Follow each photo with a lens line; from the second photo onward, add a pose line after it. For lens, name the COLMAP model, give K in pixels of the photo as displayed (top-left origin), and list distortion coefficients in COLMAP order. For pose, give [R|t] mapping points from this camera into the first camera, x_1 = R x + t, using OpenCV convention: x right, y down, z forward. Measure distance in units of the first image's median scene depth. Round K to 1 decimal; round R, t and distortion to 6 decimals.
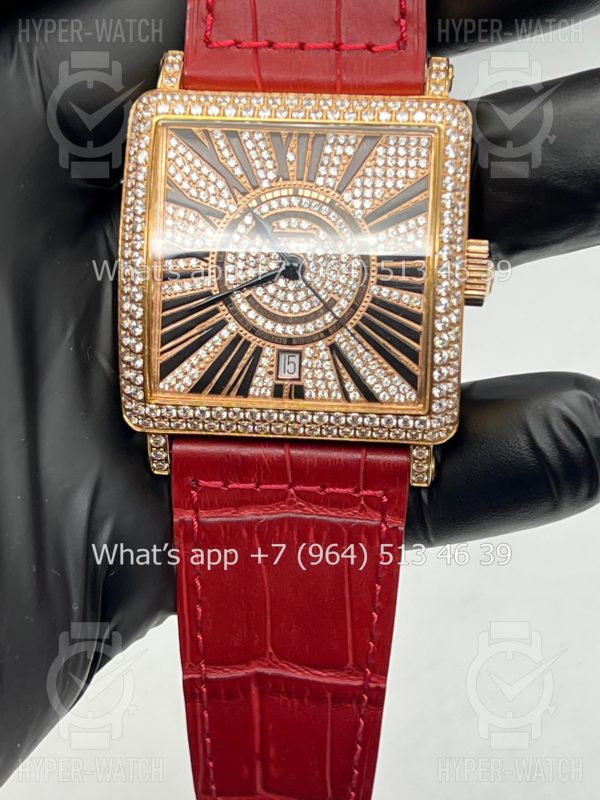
lens RADIAL K [[1871.2, 0, 298.2], [0, 1871.2, 406.3], [0, 0, 1]] dist [0.210115, 0.000000]
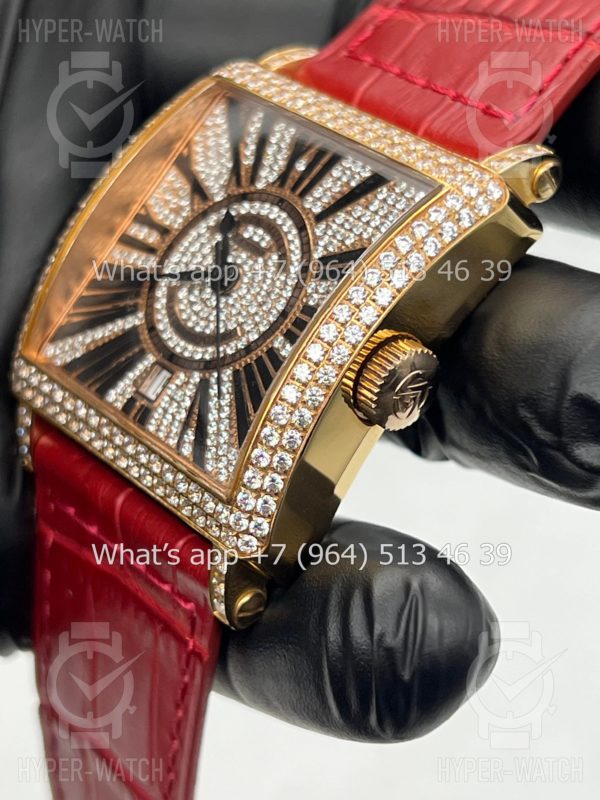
lens RADIAL K [[1871.2, 0, 299.1], [0, 1871.2, 399.7], [0, 0, 1]] dist [0.210115, 0.000000]
pose [[0.689180, 0.398387, -0.605243, 0.512297], [-0.559043, 0.823752, -0.094358, 0.023742], [0.460979, 0.403386, 0.790429, 0.412362]]
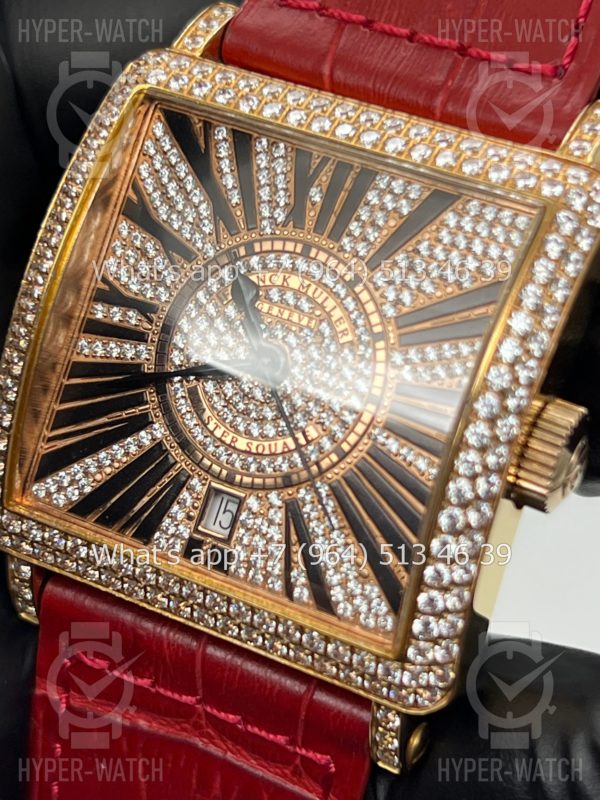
lens RADIAL K [[1871.2, 0, 307.4], [0, 1871.2, 406.7], [0, 0, 1]] dist [0.210115, 0.000000]
pose [[0.919430, 0.271764, -0.284240, 0.188687], [-0.288214, 0.957417, -0.016890, -0.054004], [0.267546, 0.097451, 0.958604, 0.408745]]
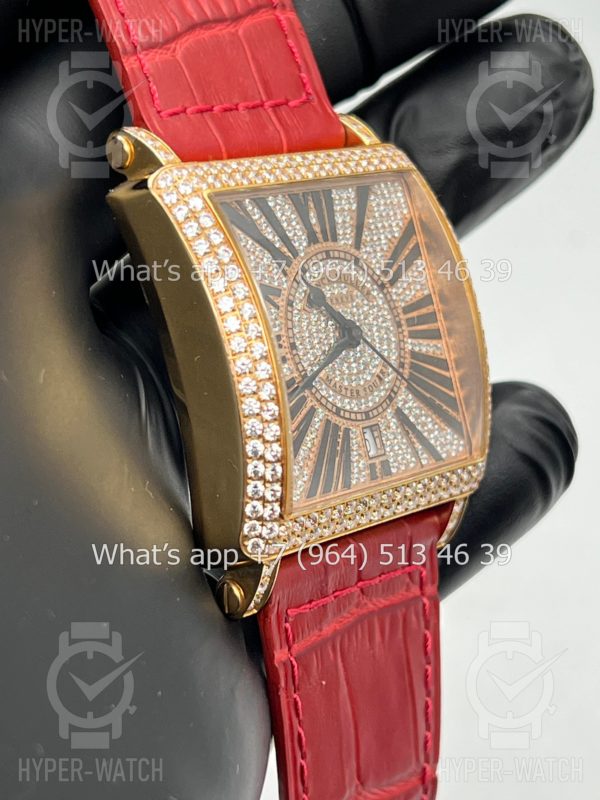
lens RADIAL K [[1871.2, 0, 296.9], [0, 1871.2, 396.3], [0, 0, 1]] dist [0.210115, 0.000000]
pose [[0.604236, -0.177466, 0.776791, -0.718801], [0.292751, 0.956144, -0.009278, -0.045061], [-0.741078, 0.233012, 0.629690, 0.457976]]
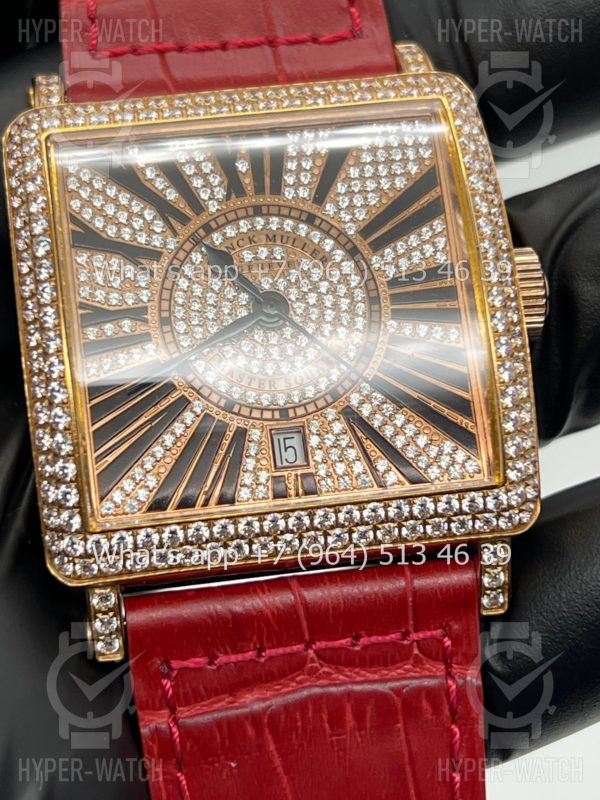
lens RADIAL K [[1871.2, 0, 304.5], [0, 1871.2, 400.5], [0, 0, 1]] dist [0.210115, 0.000000]
pose [[0.972463, -0.123027, 0.197941, -0.131895], [0.174986, 0.946408, -0.271464, 0.147089], [-0.153936, 0.298625, 0.941874, 0.353471]]
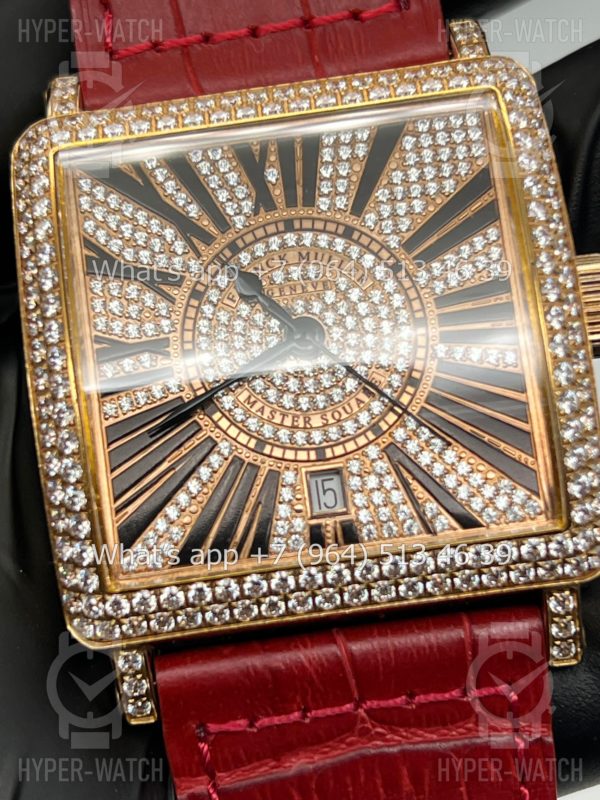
lens RADIAL K [[1871.2, 0, 298.0], [0, 1871.2, 411.1], [0, 0, 1]] dist [0.210115, 0.000000]
pose [[0.982950, -0.159610, 0.091295, -0.066032], [0.176766, 0.956967, -0.230147, 0.092180], [-0.050632, 0.242361, 0.968864, 0.398690]]
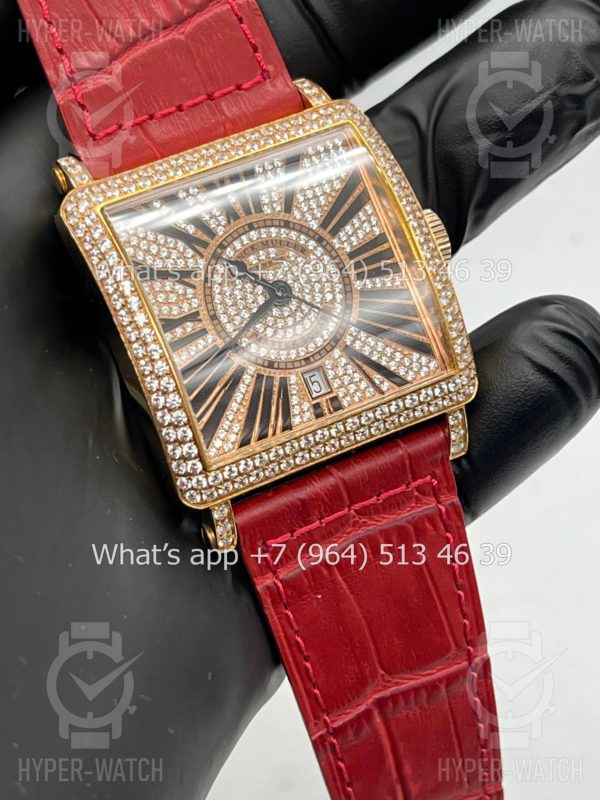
lens RADIAL K [[1871.2, 0, 306.8], [0, 1871.2, 399.0], [0, 0, 1]] dist [0.210115, 0.000000]
pose [[0.849315, -0.363679, 0.382624, -0.396408], [0.432518, 0.894961, -0.109417, 0.093166], [-0.302641, 0.258421, 0.917402, 0.083175]]
